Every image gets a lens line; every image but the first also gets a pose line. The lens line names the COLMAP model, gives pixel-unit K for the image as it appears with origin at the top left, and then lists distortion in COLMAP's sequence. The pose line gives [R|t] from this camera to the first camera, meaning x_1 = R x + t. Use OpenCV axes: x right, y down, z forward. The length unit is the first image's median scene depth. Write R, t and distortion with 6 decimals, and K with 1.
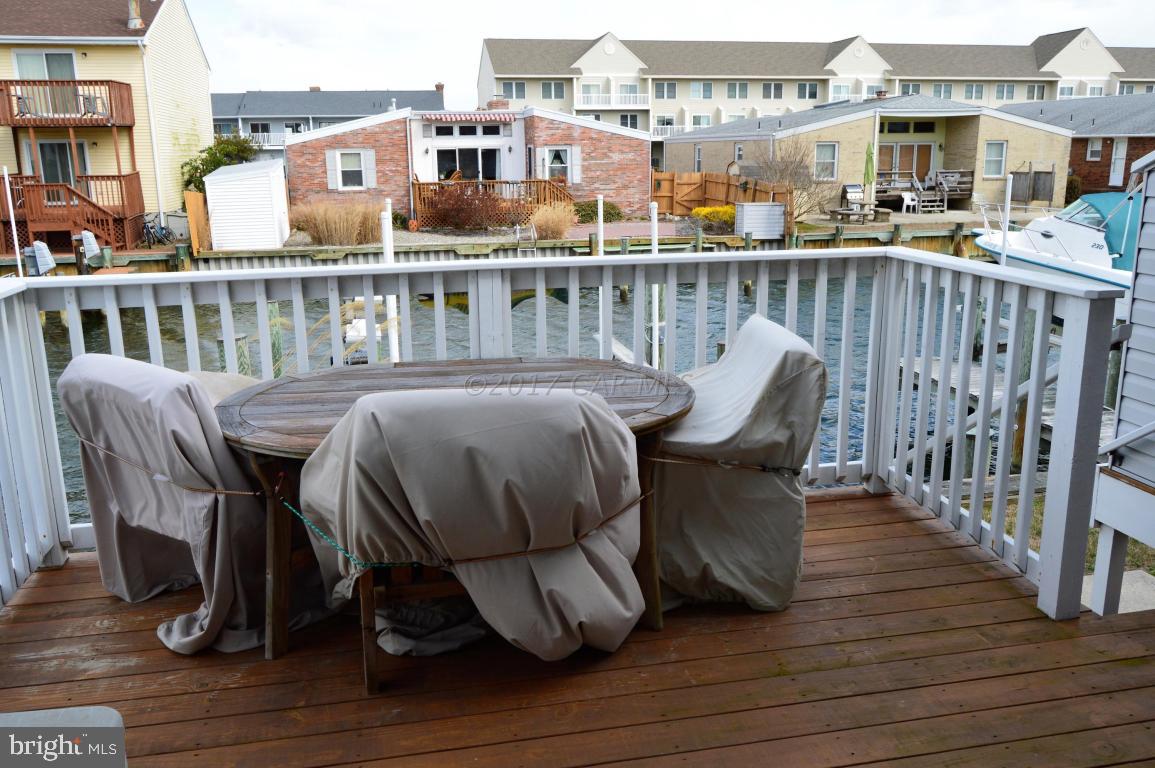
lens RADIAL K [[946.5, 0, 577.3], [0, 946.5, 384.7], [0, 0, 1]] dist [-0.027546, 0.016916]
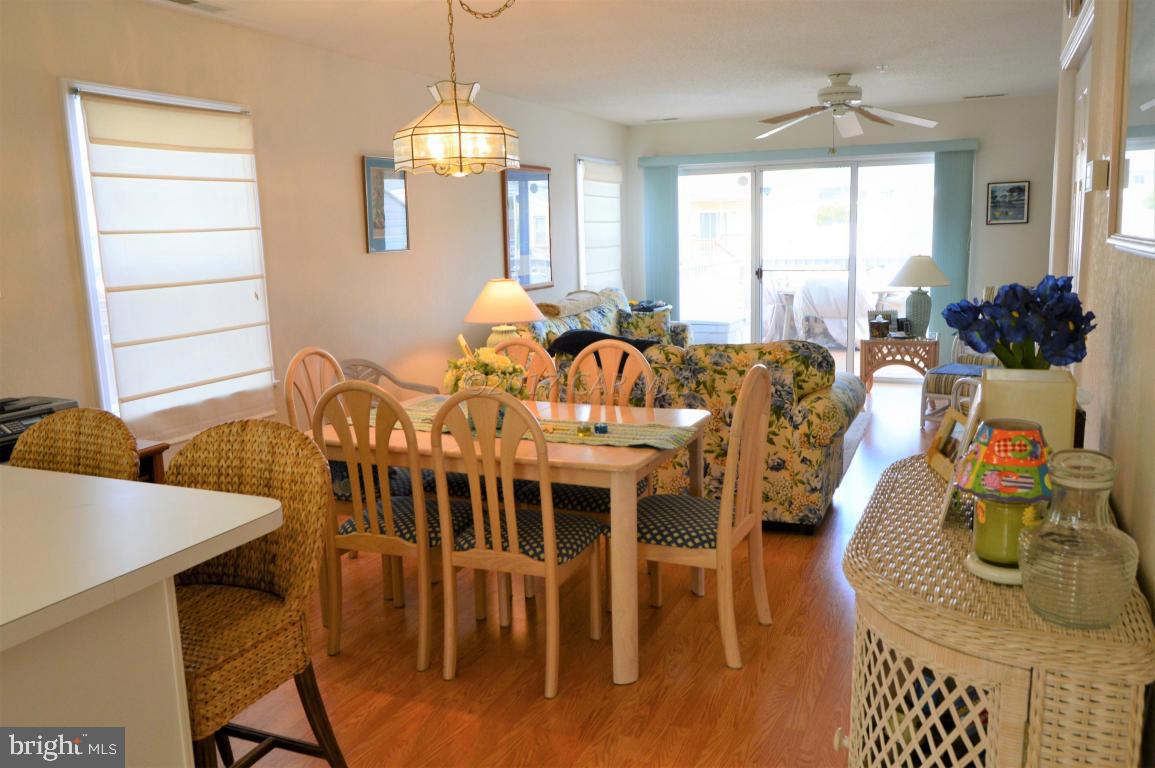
lens RADIAL K [[915.3, 0, 577.1], [0, 915.3, 383.5], [0, 0, 1]] dist [0.011883, 0.003523]
pose [[0.815215, 0.088294, -0.572389, 0.114551], [-0.121380, 0.992409, -0.019789, 0.058340], [0.566297, 0.085609, 0.819743, -0.254701]]
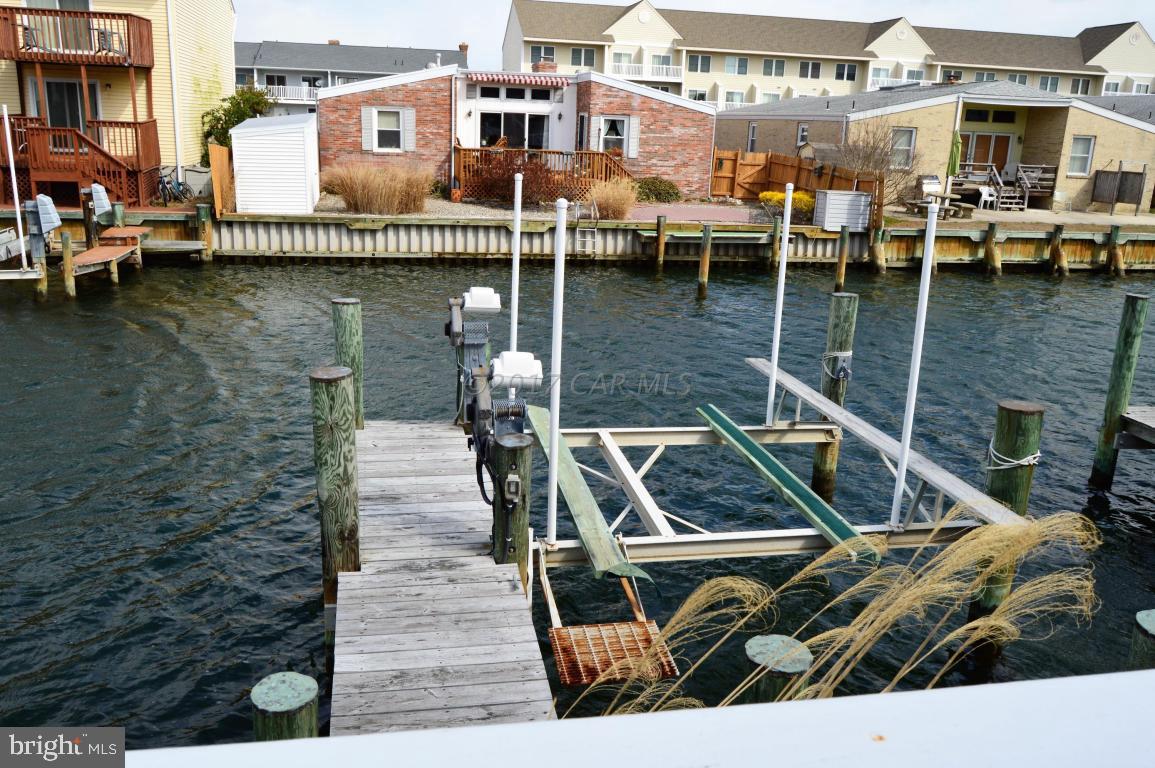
lens RADIAL K [[946.5, 0, 576.6], [0, 946.5, 384.0], [0, 0, 1]] dist [-0.027546, 0.016916]
pose [[0.998638, 0.051988, 0.004507, -0.046884], [-0.052095, 0.998247, 0.028088, -0.017108], [-0.003038, -0.028285, 0.999595, 0.078555]]
